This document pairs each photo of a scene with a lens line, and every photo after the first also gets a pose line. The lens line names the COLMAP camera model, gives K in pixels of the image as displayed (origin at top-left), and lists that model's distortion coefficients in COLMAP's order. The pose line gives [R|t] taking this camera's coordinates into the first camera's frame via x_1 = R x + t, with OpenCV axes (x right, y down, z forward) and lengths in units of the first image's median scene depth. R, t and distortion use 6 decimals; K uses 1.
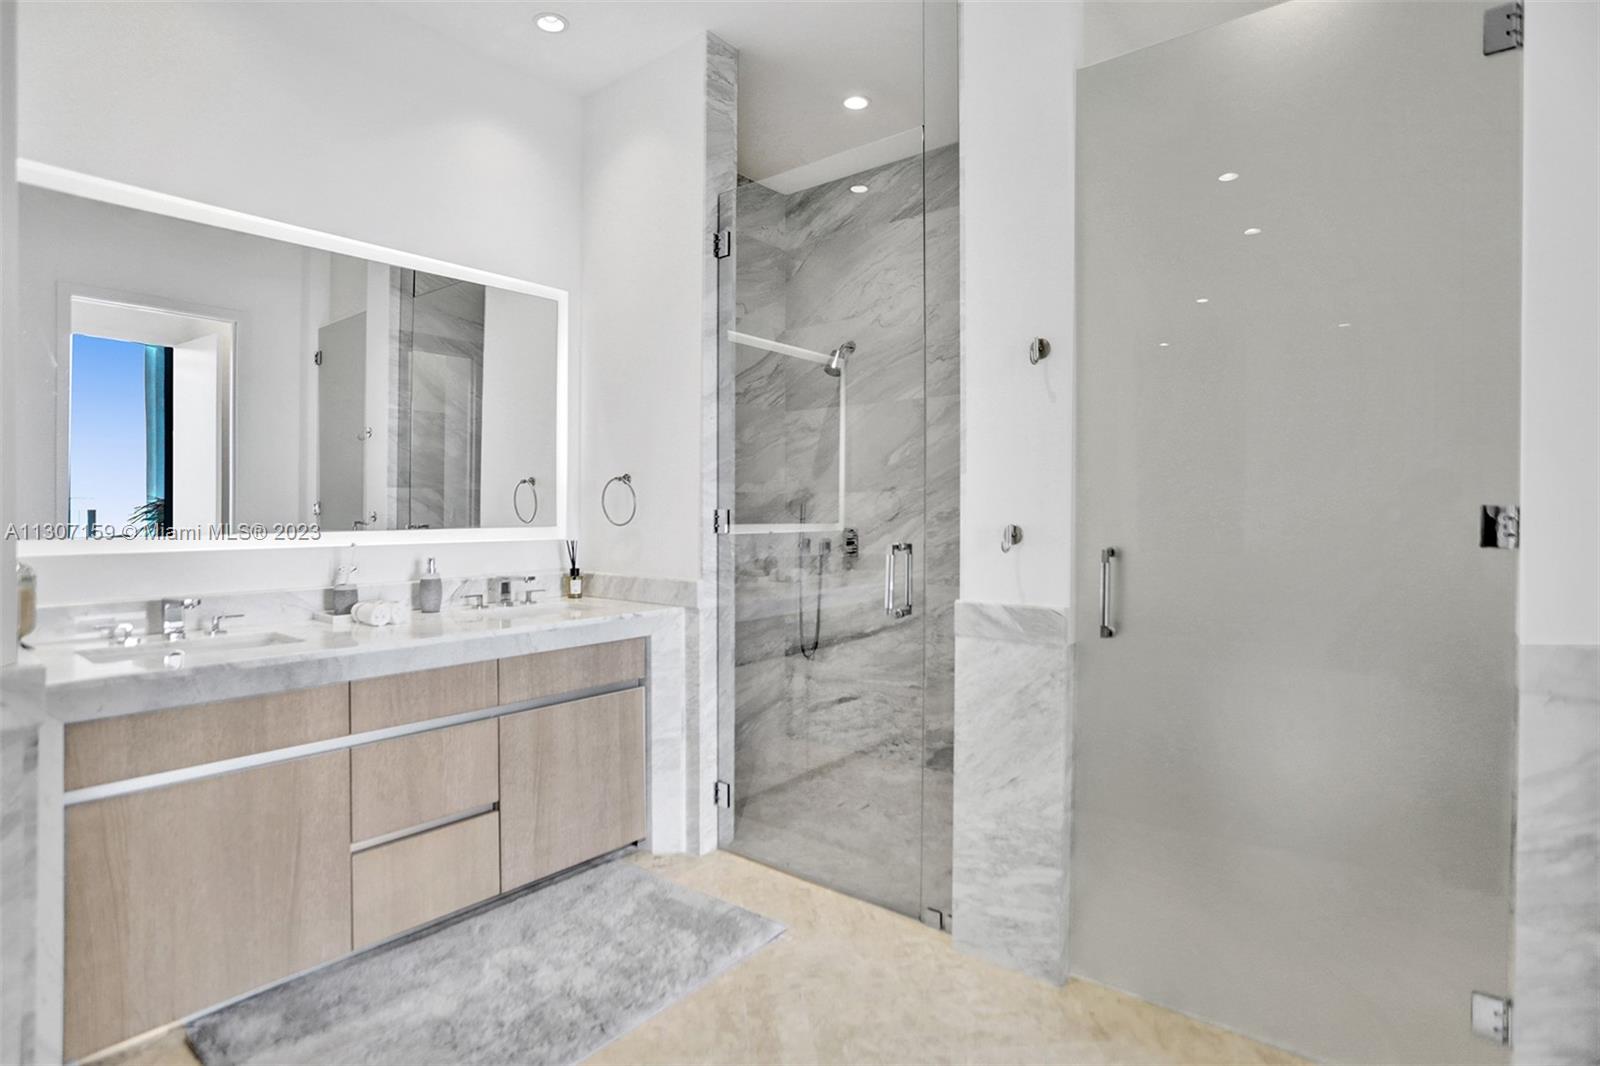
lens RADIAL K [[813.6, 0, 814.5], [0, 813.6, 530.1], [0, 0, 1]] dist [-0.000562, -0.000360]
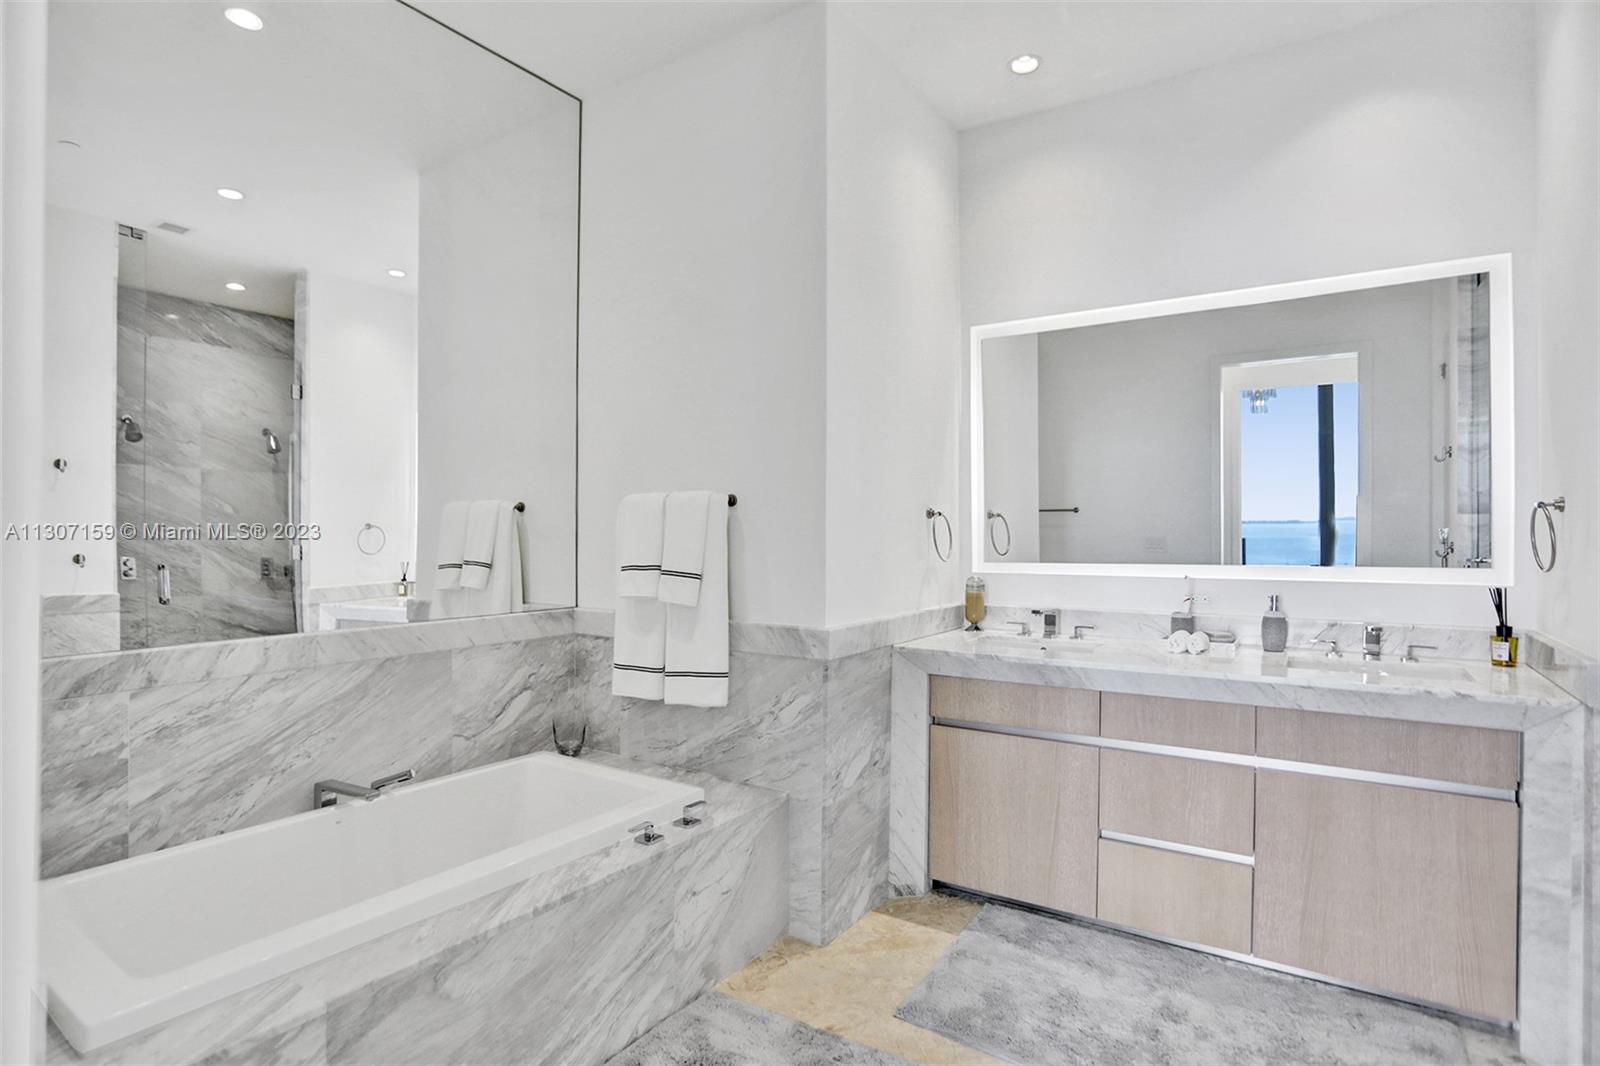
lens RADIAL K [[834.1, 0, 794.7], [0, 834.1, 520.7], [0, 0, 1]] dist [-0.001919, 0.001134]
pose [[0.101969, -0.014397, -0.994683, 0.538140], [-0.019478, 0.999675, -0.016466, -0.032388], [0.994597, 0.021054, 0.101655, 0.372010]]
